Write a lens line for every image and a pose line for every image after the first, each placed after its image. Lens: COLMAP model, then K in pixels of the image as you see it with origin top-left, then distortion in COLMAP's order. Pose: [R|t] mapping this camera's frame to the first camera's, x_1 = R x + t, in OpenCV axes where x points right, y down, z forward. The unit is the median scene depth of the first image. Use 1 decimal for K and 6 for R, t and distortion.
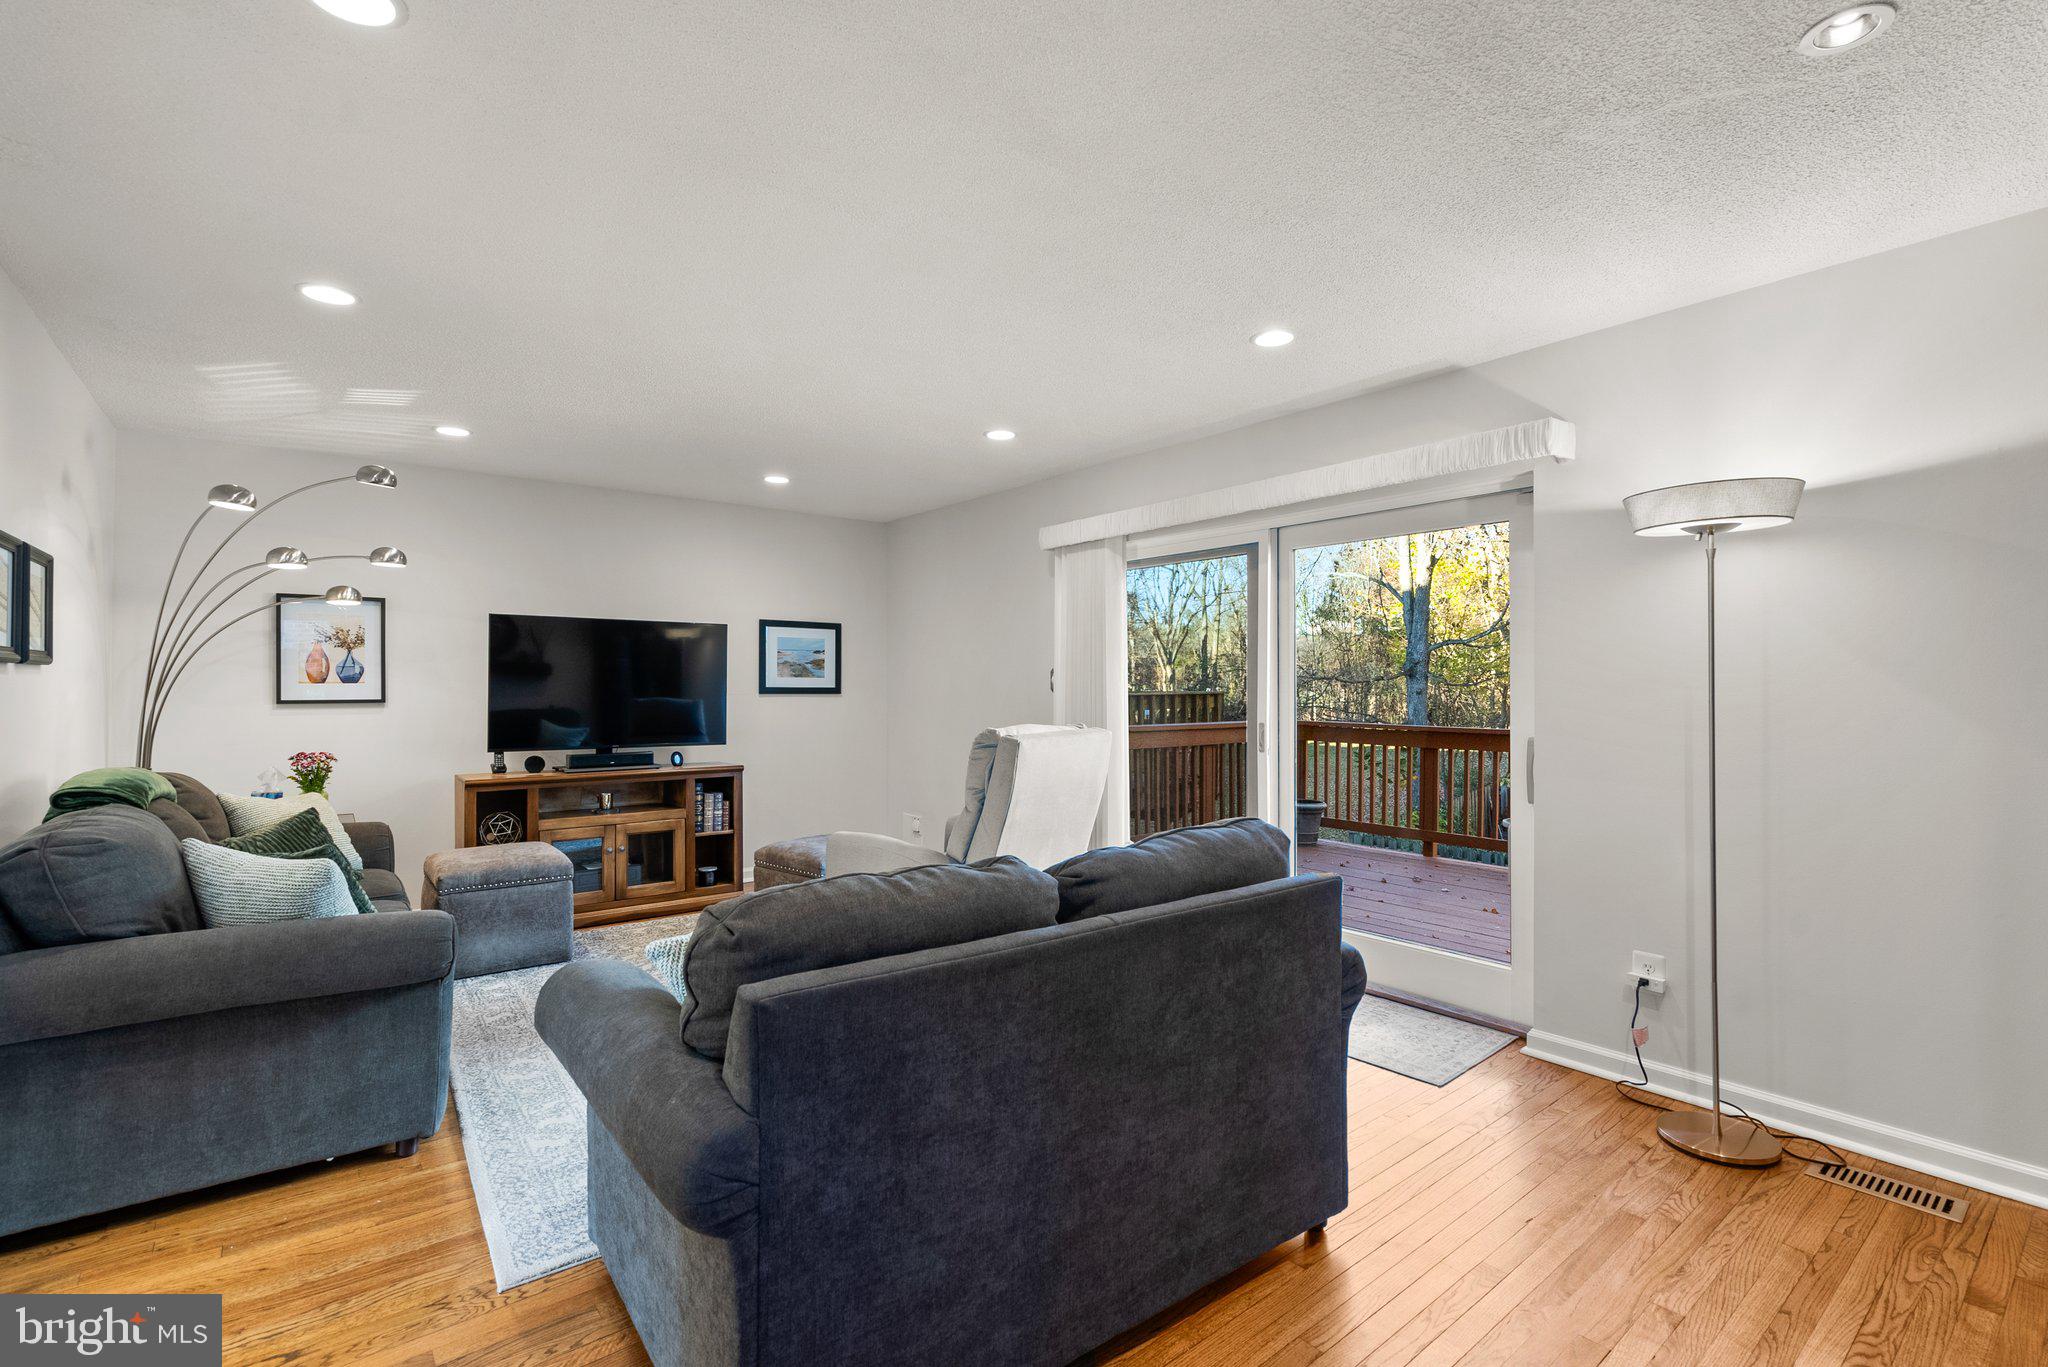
lens RADIAL K [[943.1, 0, 1032.2], [0, 943.1, 681.4], [0, 0, 1]] dist [0.001480, 0.000389]
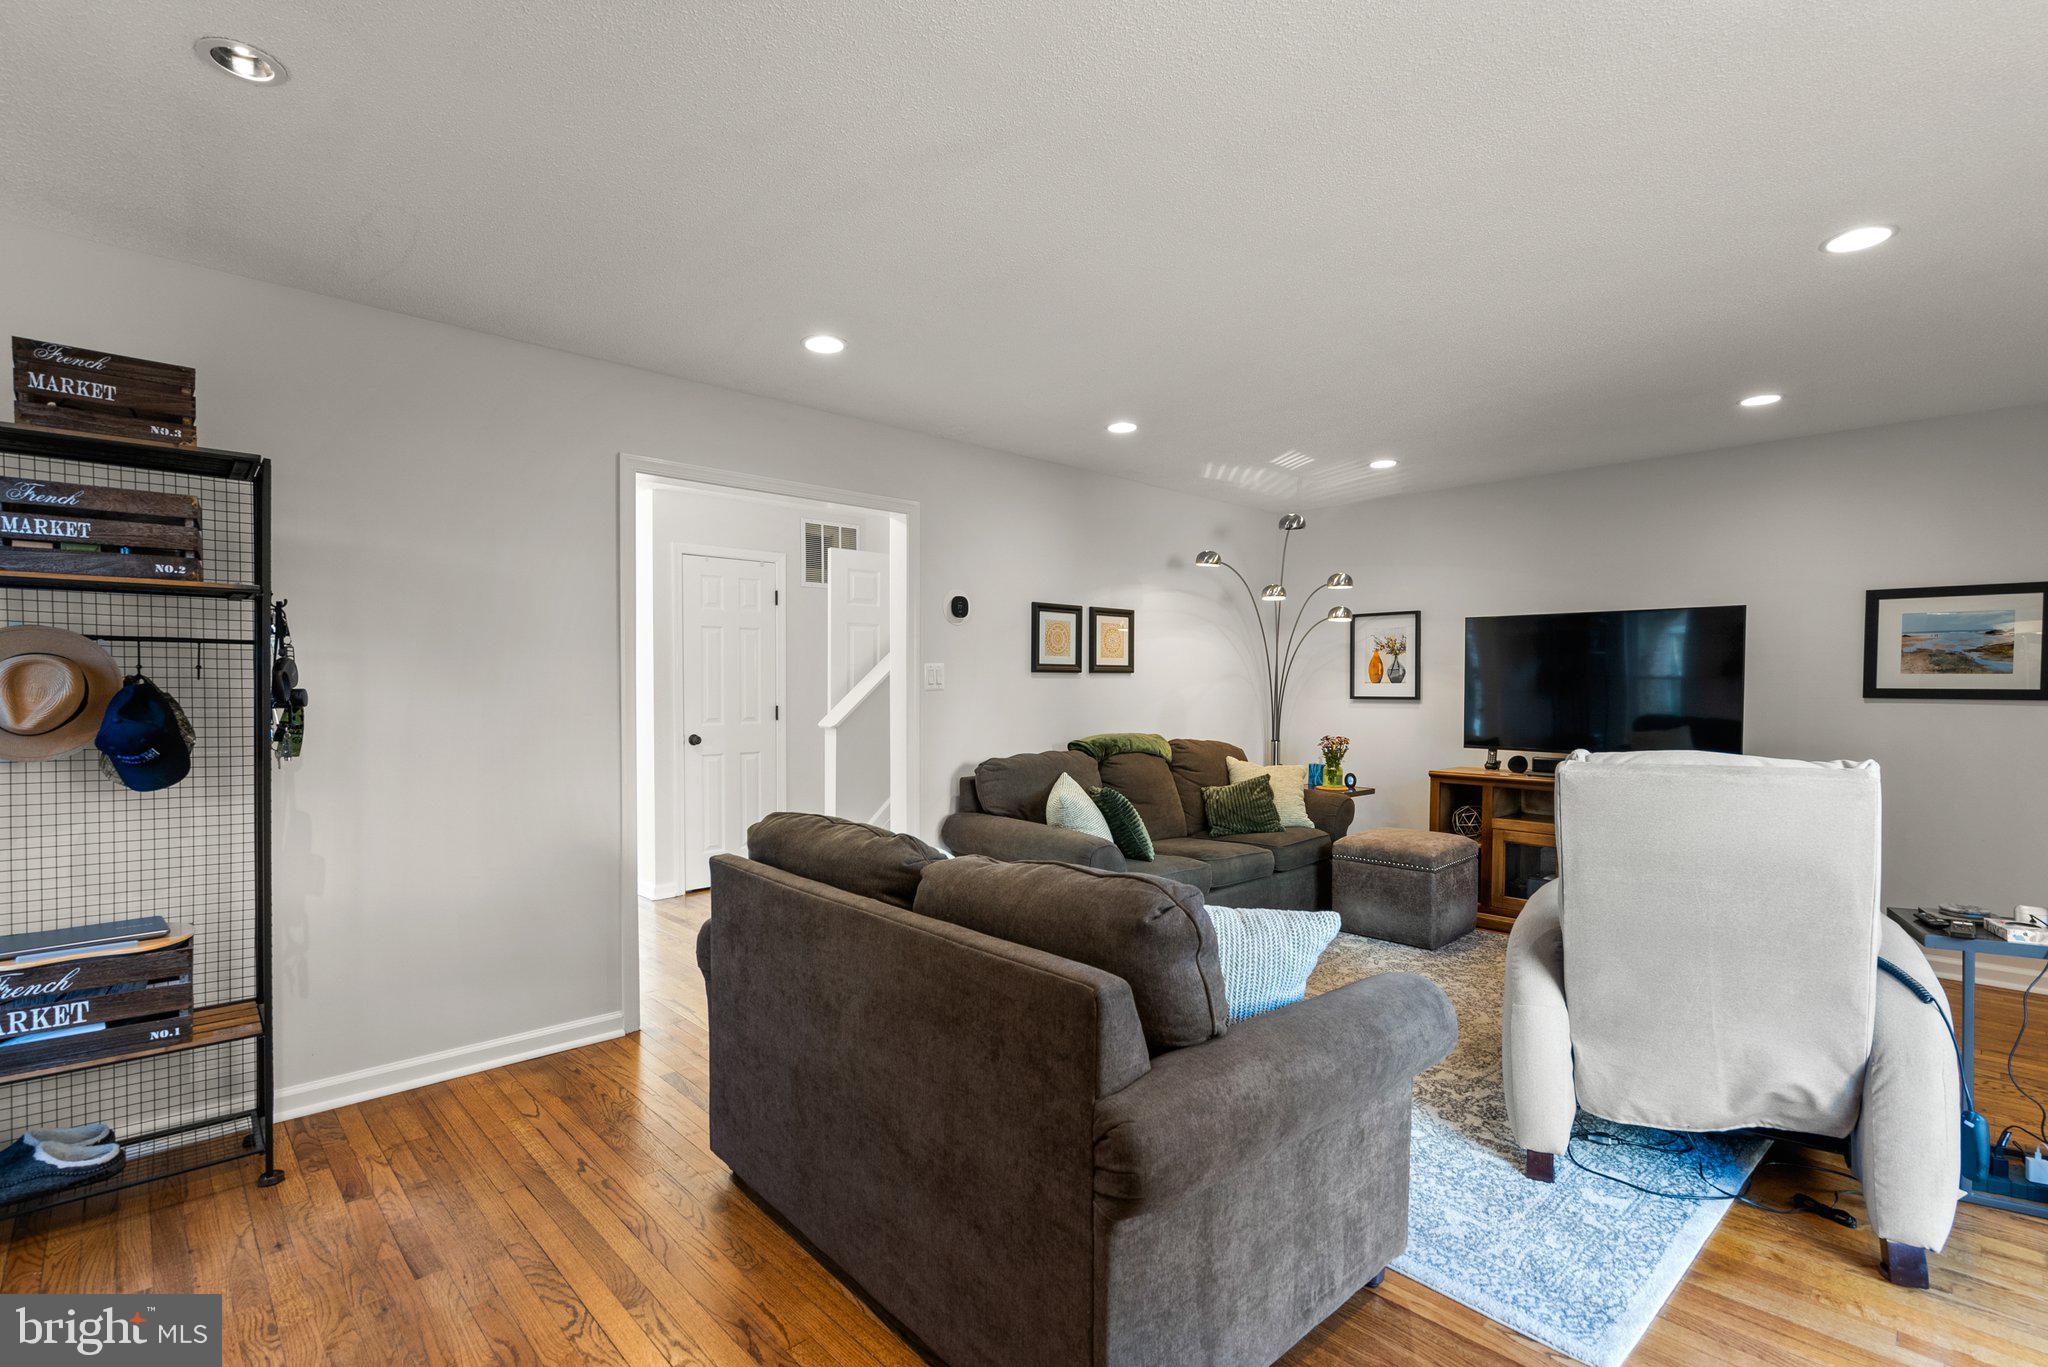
lens RADIAL K [[943.1, 0, 1028.0], [0, 943.1, 688.2], [0, 0, 1]] dist [0.001480, 0.000389]
pose [[0.079240, 0.004087, -0.996847, 0.454649], [0.002519, 0.999988, 0.004300, 0.002218], [0.996852, -0.002852, 0.079229, 0.429040]]
